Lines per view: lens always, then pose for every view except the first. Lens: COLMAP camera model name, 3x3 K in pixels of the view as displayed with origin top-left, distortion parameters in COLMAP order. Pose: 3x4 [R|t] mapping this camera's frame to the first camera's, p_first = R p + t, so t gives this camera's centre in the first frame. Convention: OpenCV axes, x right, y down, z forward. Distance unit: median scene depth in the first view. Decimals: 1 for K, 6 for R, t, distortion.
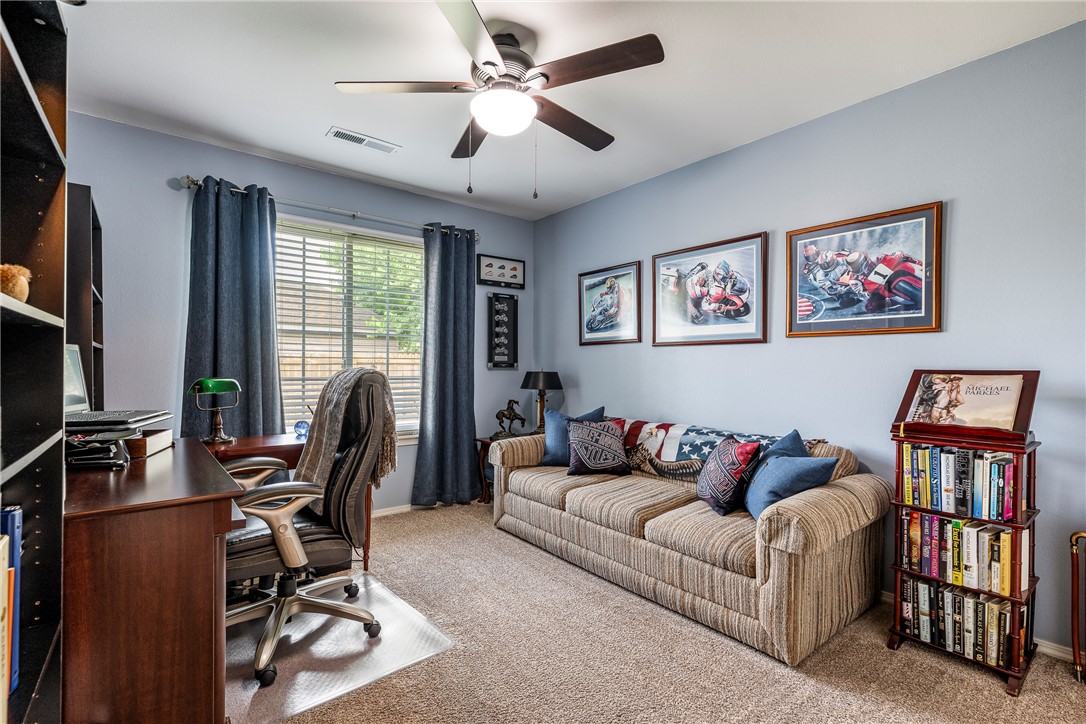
lens RADIAL K [[487.5, 0, 543.2], [0, 487.5, 367.2], [0, 0, 1]] dist [-0.004886, -0.000377]
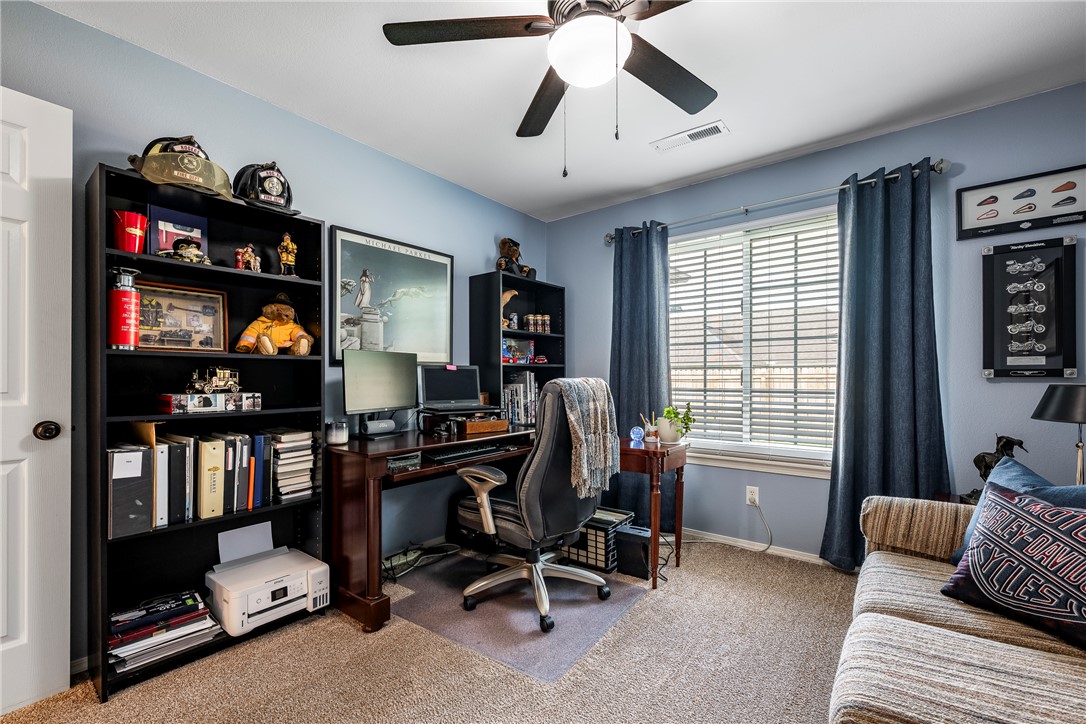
lens RADIAL K [[460.2, 0, 546.0], [0, 460.2, 377.6], [0, 0, 1]] dist [-0.003337, -0.000971]
pose [[0.227648, -0.008679, -0.973705, 0.301887], [0.000359, 0.999961, -0.008829, 0.005499], [0.973744, 0.001660, 0.227642, 0.370495]]
